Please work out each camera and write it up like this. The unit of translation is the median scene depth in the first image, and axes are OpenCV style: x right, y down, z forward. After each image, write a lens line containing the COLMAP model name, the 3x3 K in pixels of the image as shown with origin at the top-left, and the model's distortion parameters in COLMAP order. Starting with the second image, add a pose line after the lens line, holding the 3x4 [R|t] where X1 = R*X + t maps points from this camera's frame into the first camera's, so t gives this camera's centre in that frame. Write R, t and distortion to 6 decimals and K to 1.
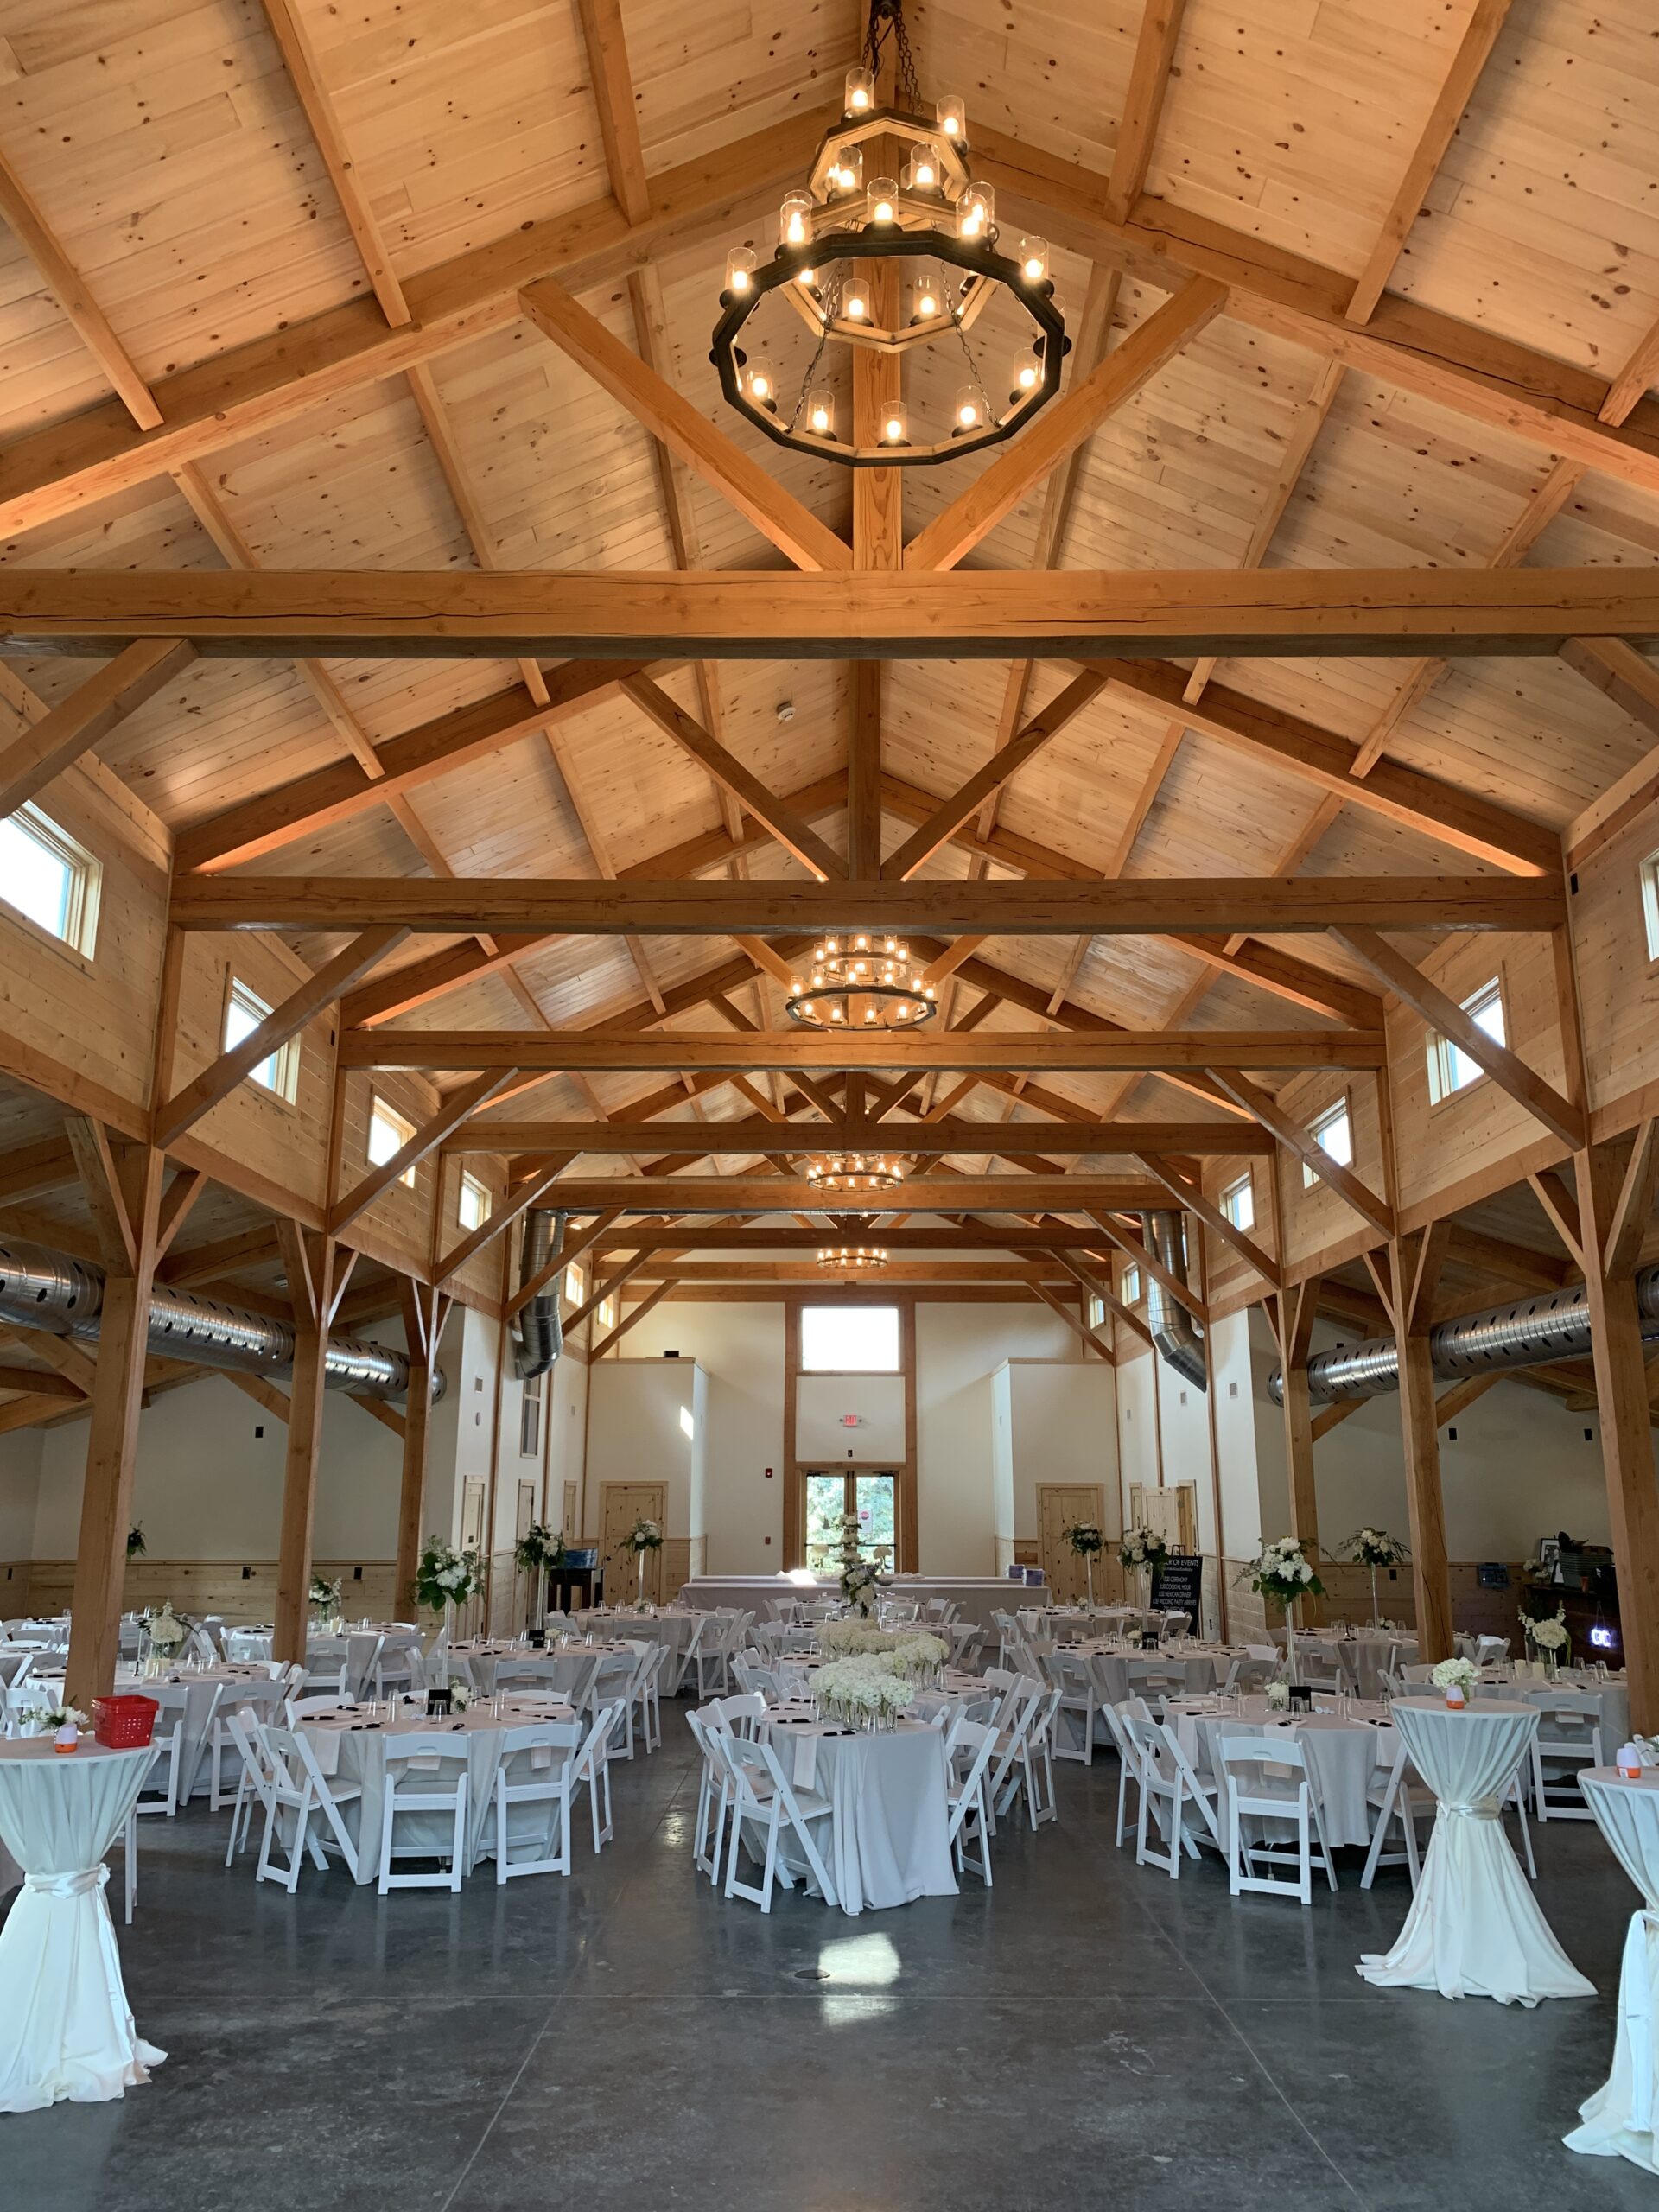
lens RADIAL K [[1638.2, 0, 829.5], [0, 1638.2, 1106.0], [0, 0, 1]] dist [0.030591, 0.001612]
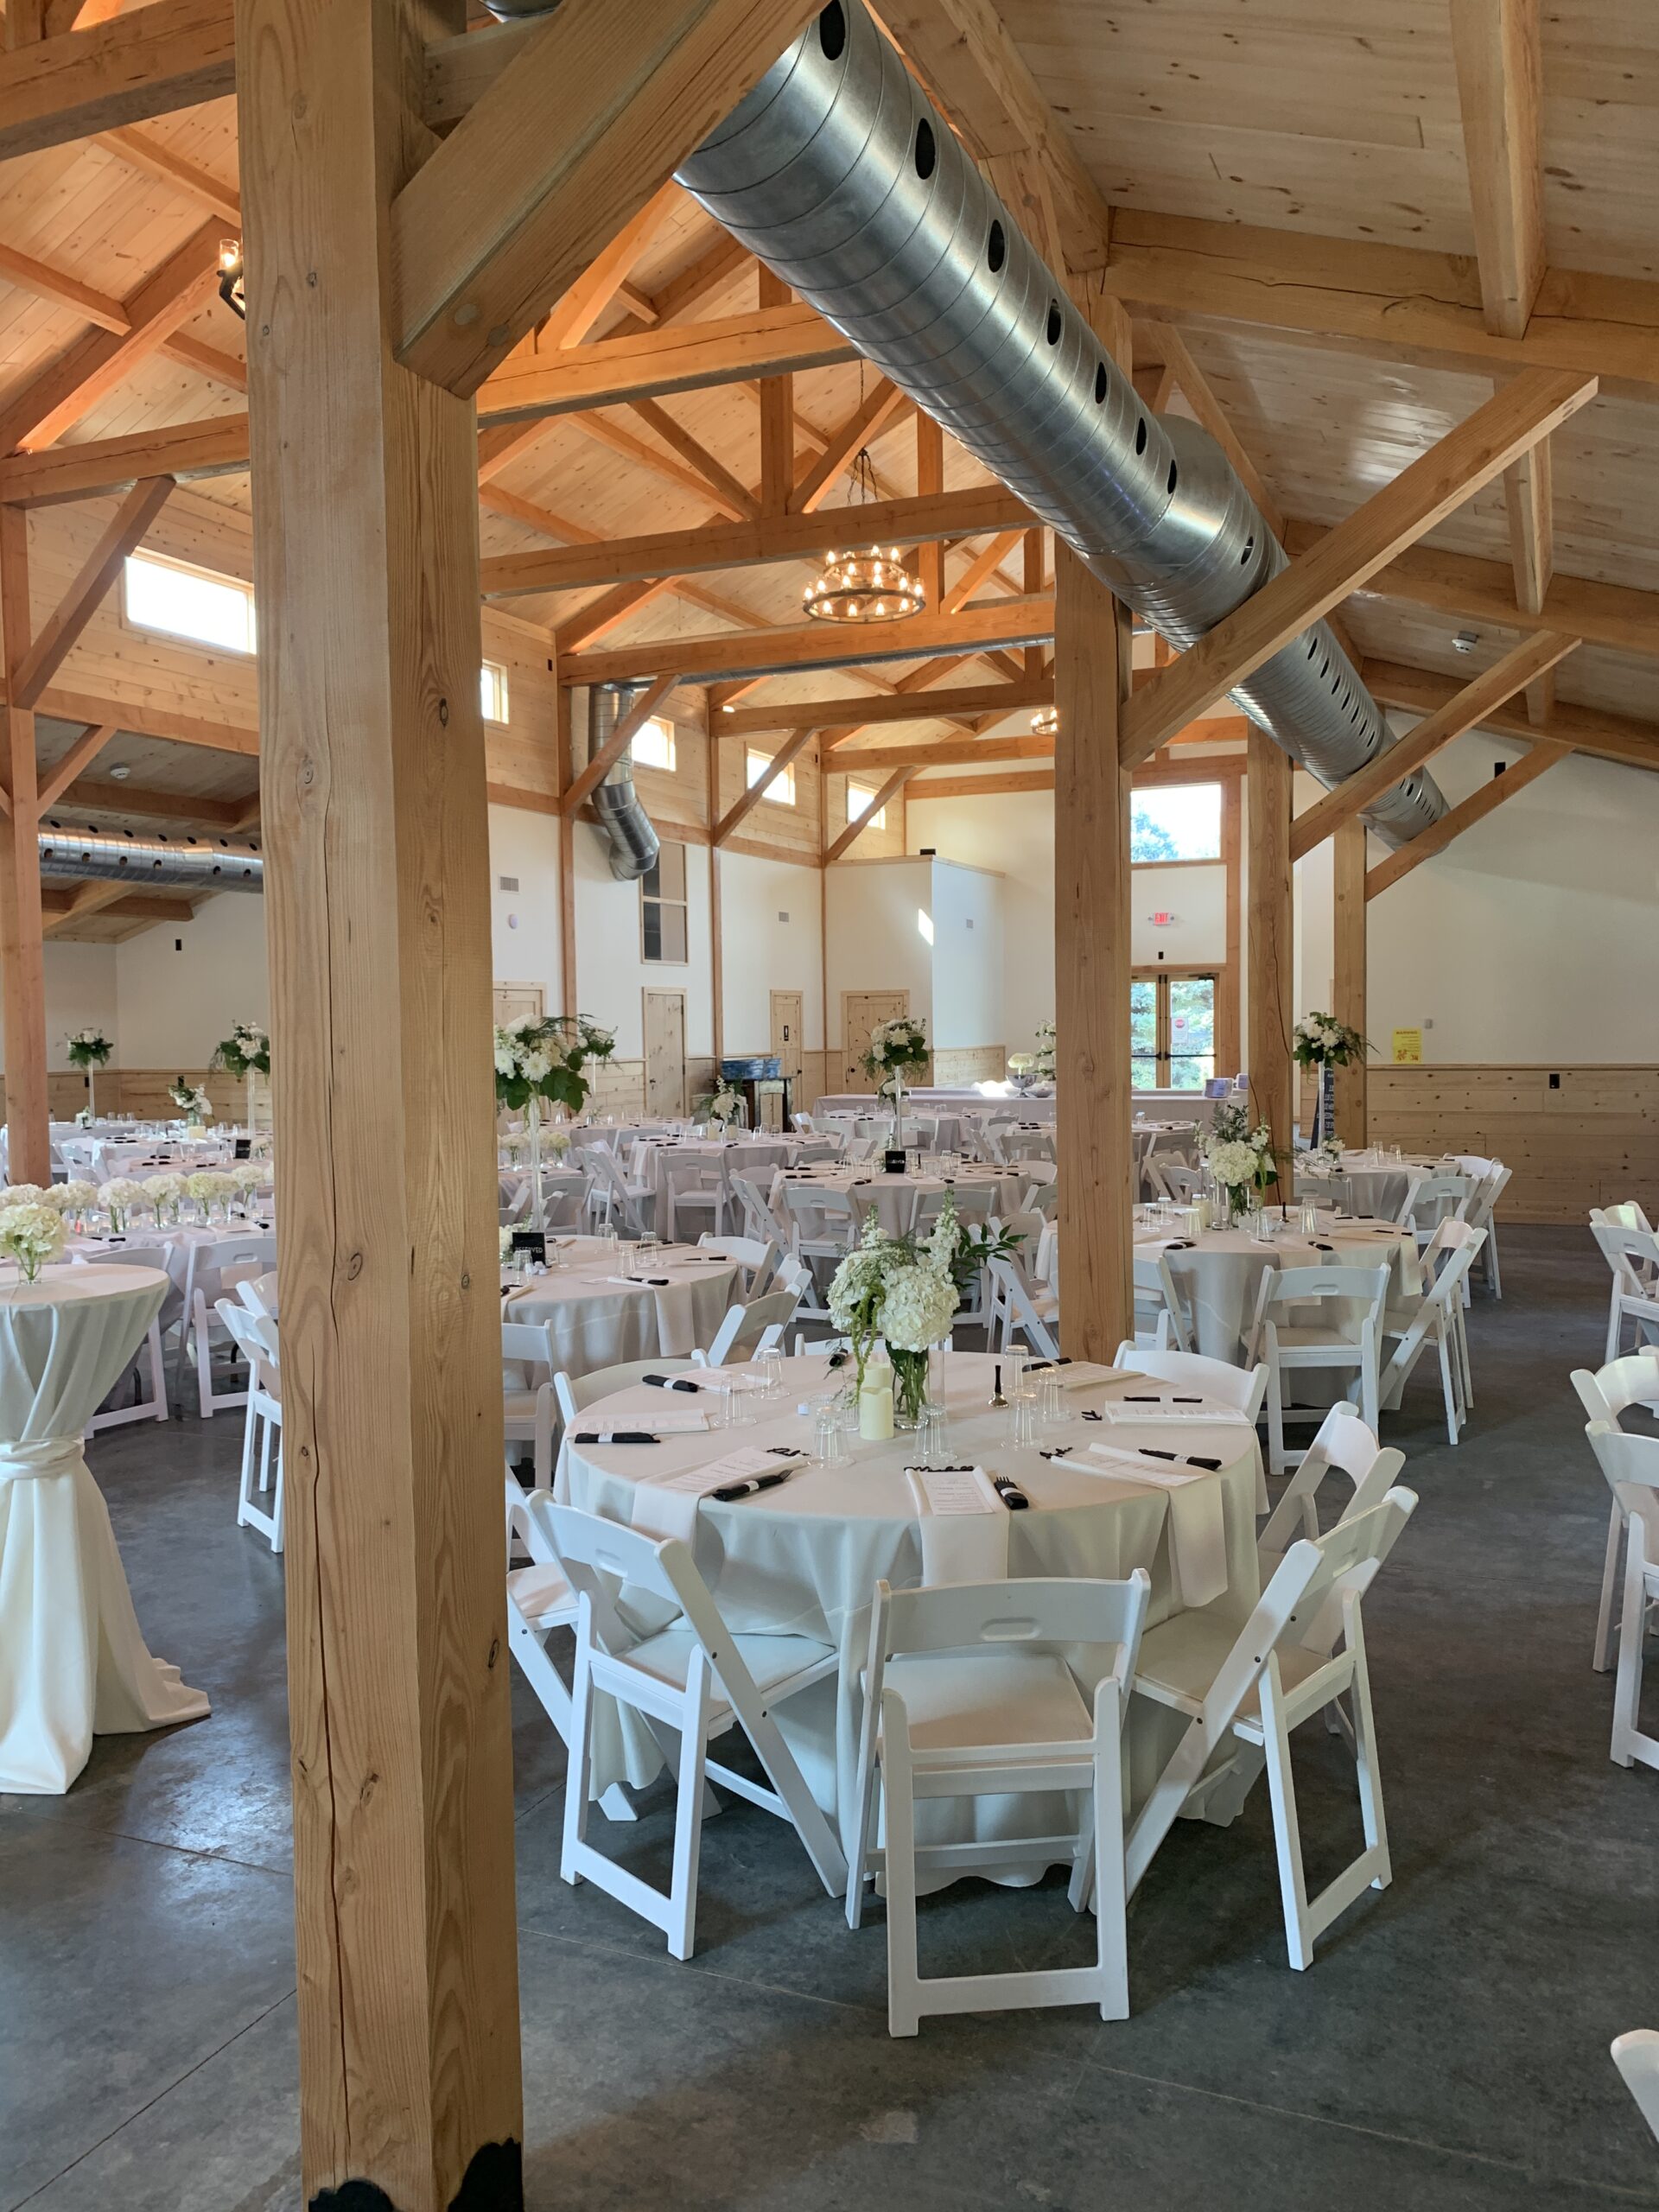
lens RADIAL K [[1655.6, 0, 829.5], [0, 1655.6, 1106.0], [0, 0, 1]] dist [0.064184, -0.000126]
pose [[0.932658, 0.001777, -0.360757, 0.194506], [0.100004, 0.959526, 0.263265, 0.042628], [0.346624, -0.281613, 0.894732, 0.137703]]
